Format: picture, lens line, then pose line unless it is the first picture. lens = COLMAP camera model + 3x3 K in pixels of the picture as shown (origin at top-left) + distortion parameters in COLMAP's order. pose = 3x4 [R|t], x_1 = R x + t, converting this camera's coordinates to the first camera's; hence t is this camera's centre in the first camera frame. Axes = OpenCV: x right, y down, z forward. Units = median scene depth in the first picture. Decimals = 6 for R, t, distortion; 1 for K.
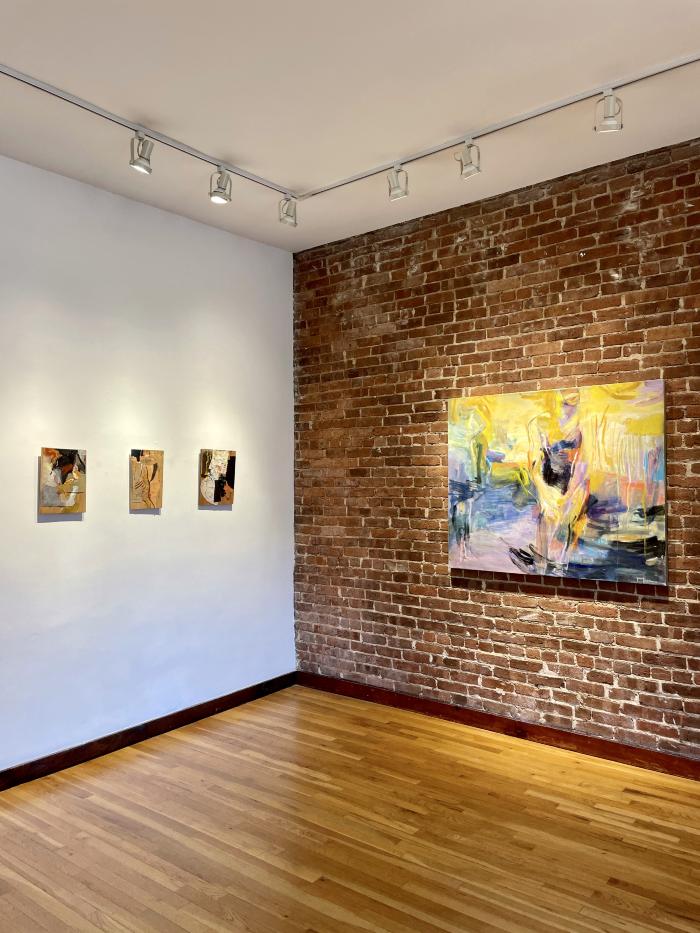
lens RADIAL K [[704.0, 0, 350.0], [0, 704.0, 466.5], [0, 0, 1]] dist [0.088109, -0.115836]
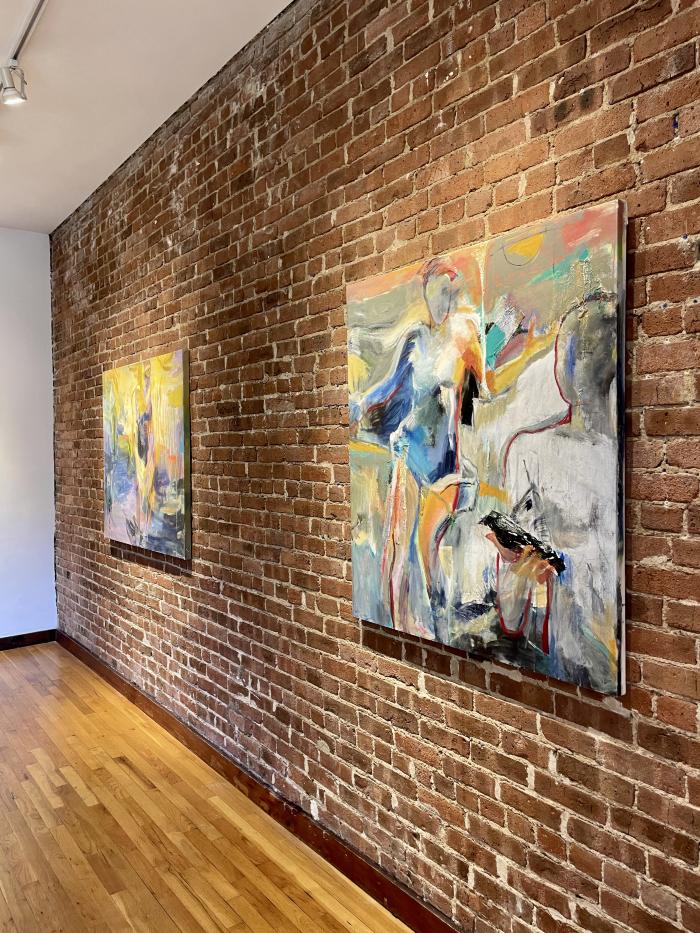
lens RADIAL K [[704.0, 0, 350.0], [0, 704.0, 466.5], [0, 0, 1]] dist [0.088109, -0.115836]
pose [[0.965685, 0.004002, -0.259685, 0.767871], [0.008170, 0.998918, 0.045775, -0.004216], [0.259588, -0.046326, 0.964608, 0.099294]]
